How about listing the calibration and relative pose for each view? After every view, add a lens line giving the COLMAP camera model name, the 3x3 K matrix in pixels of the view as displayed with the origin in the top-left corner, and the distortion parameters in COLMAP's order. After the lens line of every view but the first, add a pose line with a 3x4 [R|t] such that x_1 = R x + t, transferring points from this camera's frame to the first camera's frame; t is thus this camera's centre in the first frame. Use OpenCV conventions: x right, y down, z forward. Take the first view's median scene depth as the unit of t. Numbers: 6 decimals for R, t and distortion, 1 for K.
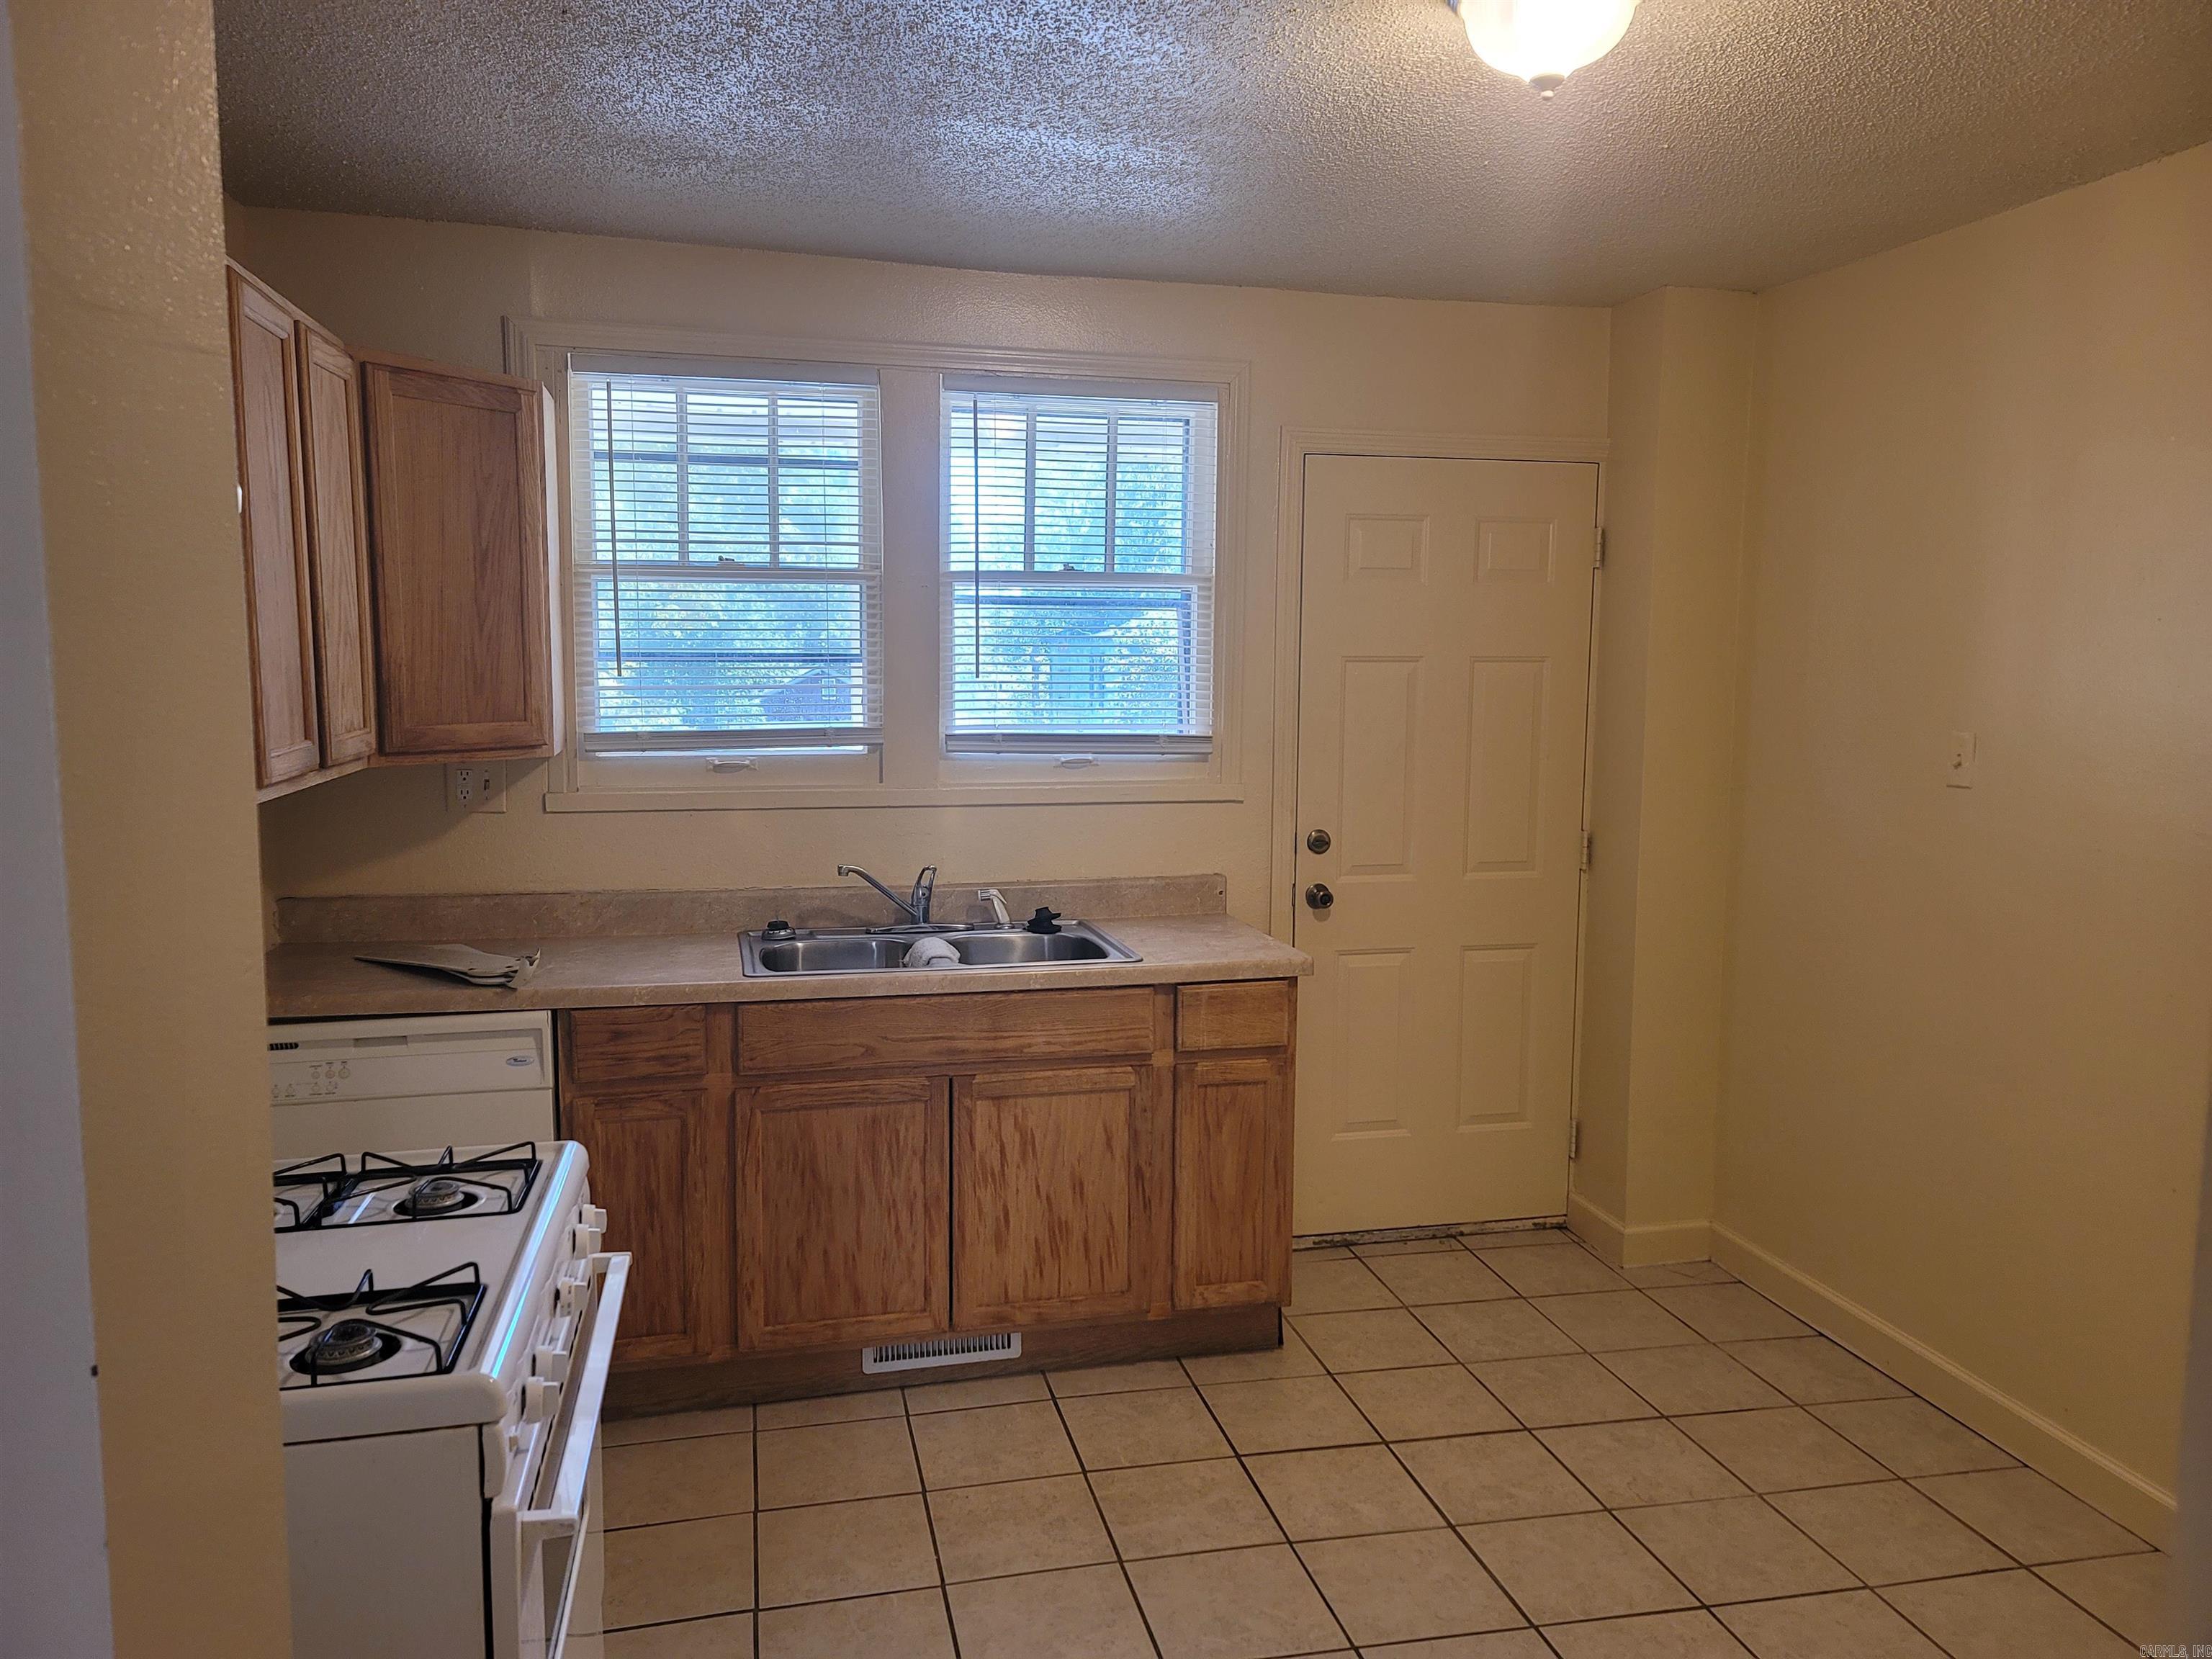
lens RADIAL K [[1645.7, 0, 1108.4], [0, 1645.7, 832.3], [0, 0, 1]] dist [0.069745, -0.005545]
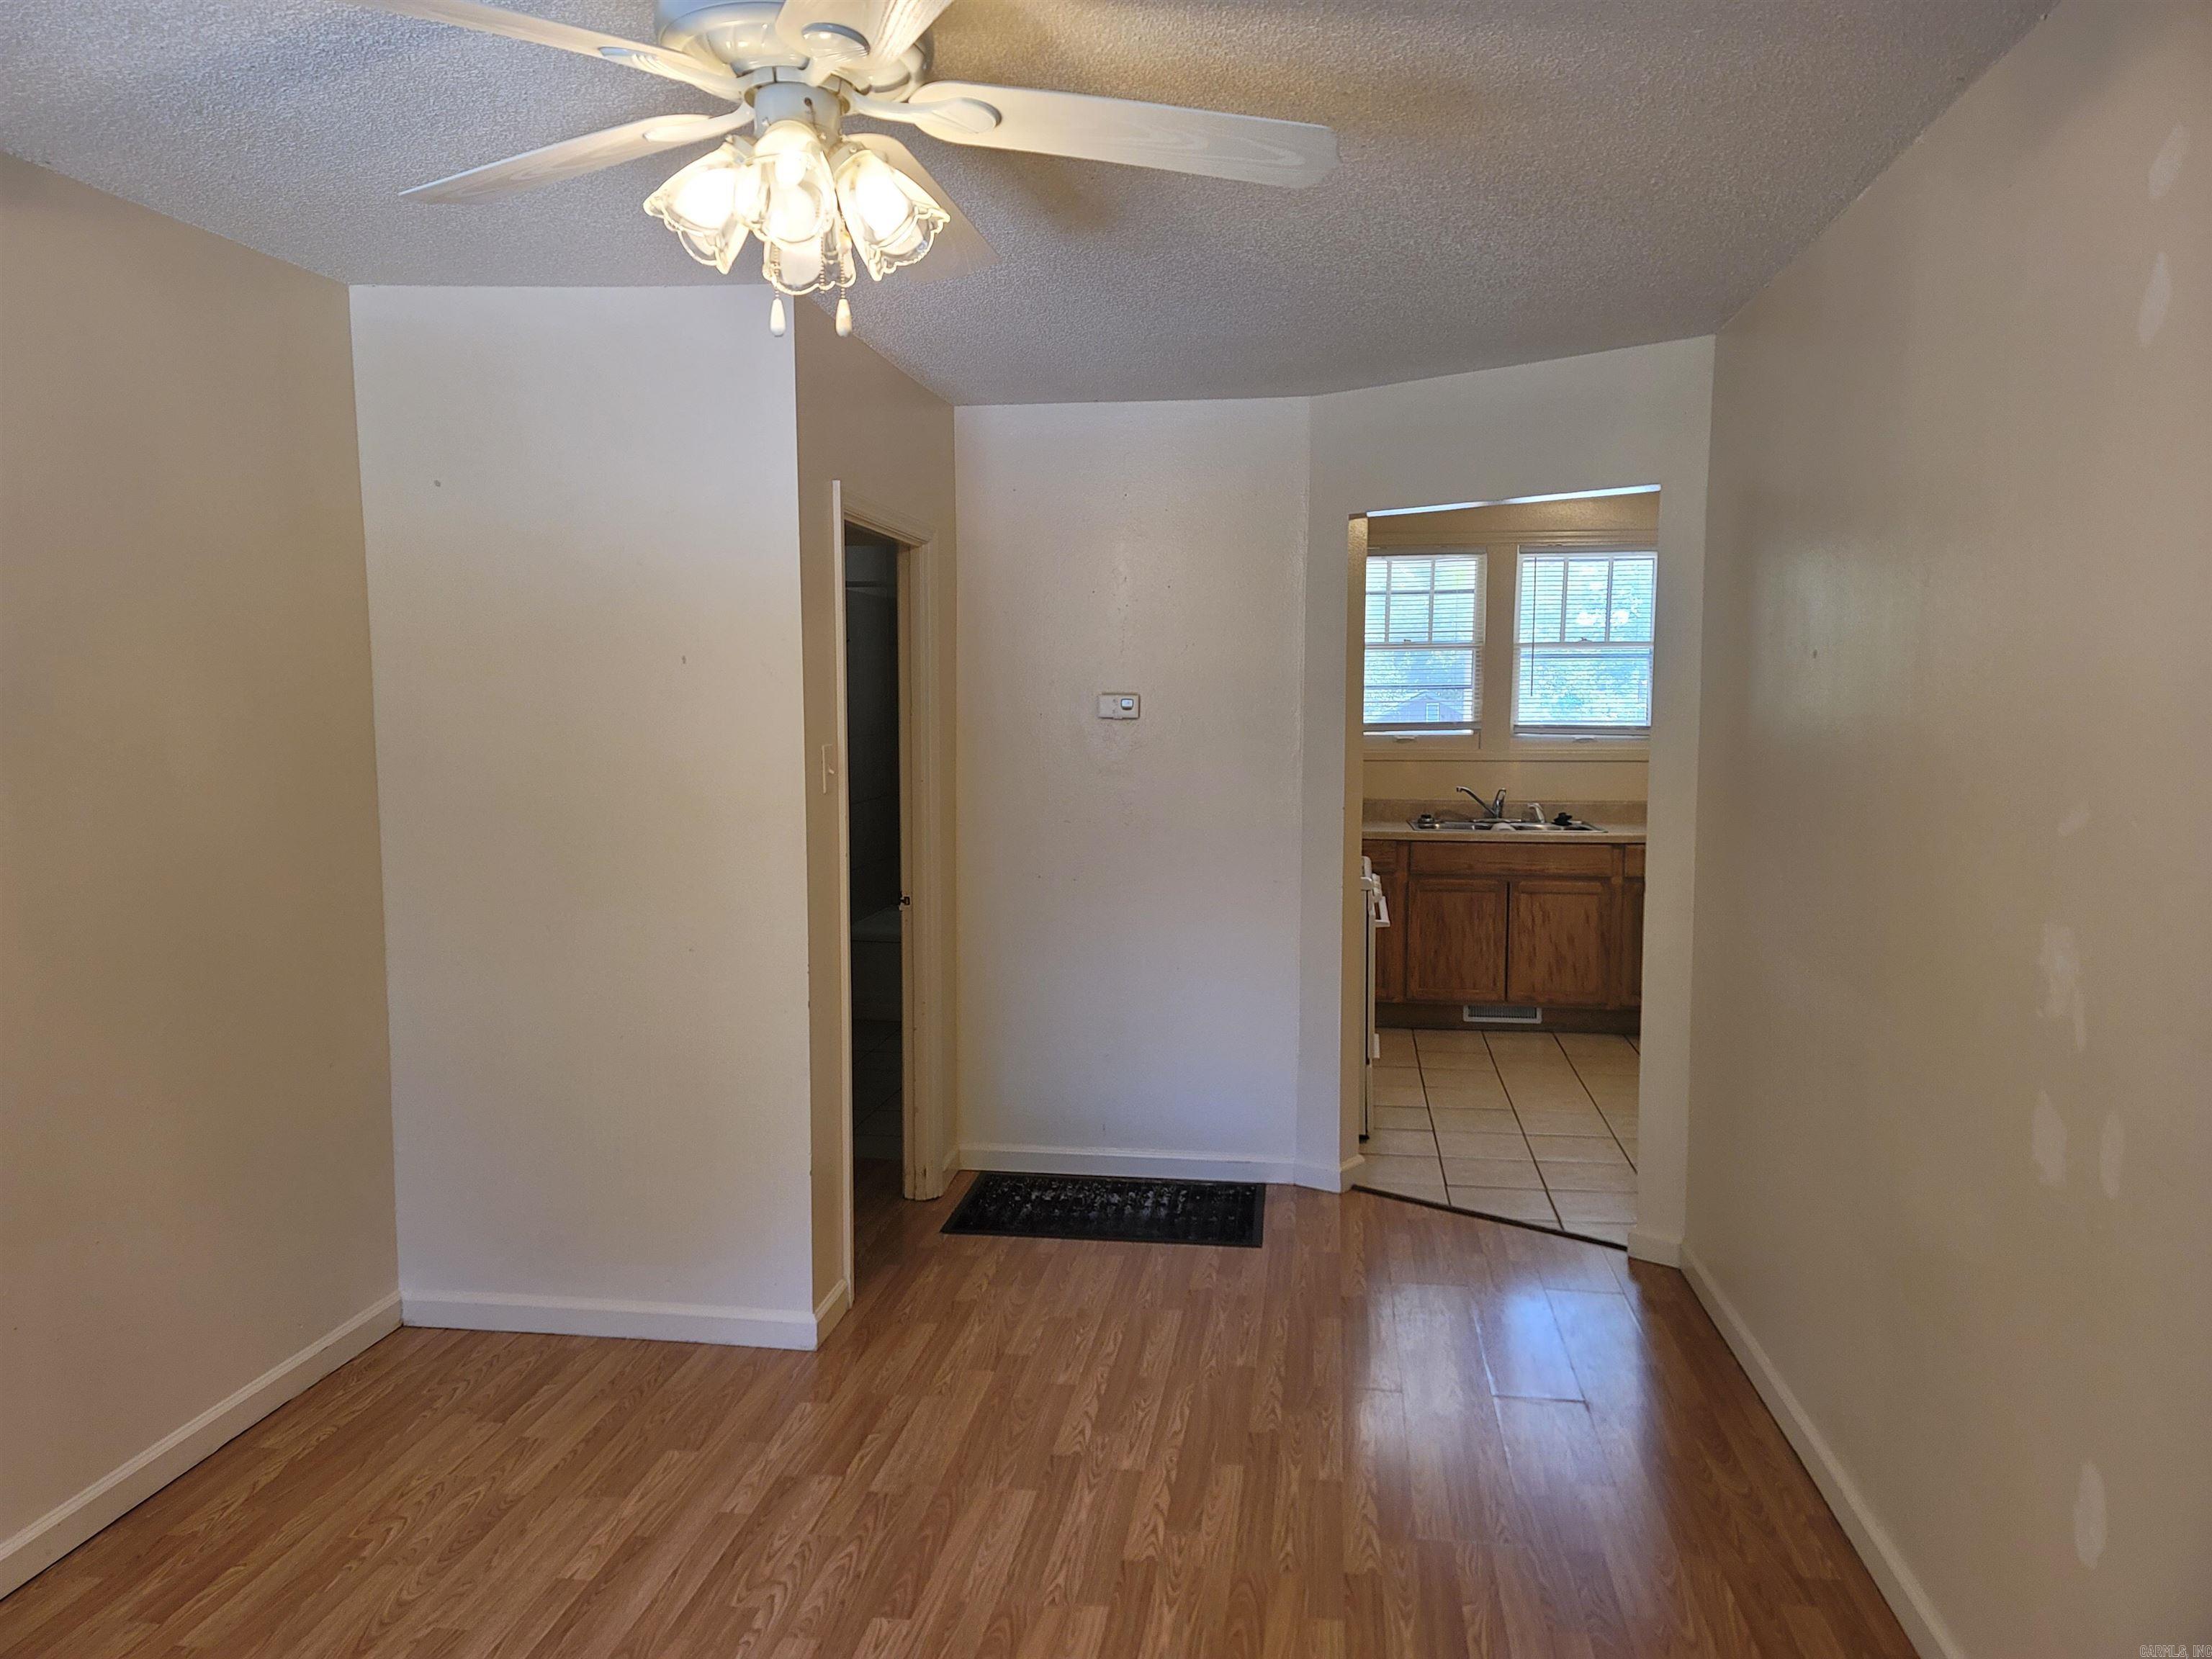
lens RADIAL K [[1645.7, 0, 1056.7], [0, 1645.7, 828.4], [0, 0, 1]] dist [0.069745, -0.005545]
pose [[0.925316, 0.027184, -0.378221, 0.166945], [-0.033629, 0.999380, -0.010445, 0.117214], [0.377702, 0.022385, 0.925657, -1.177362]]
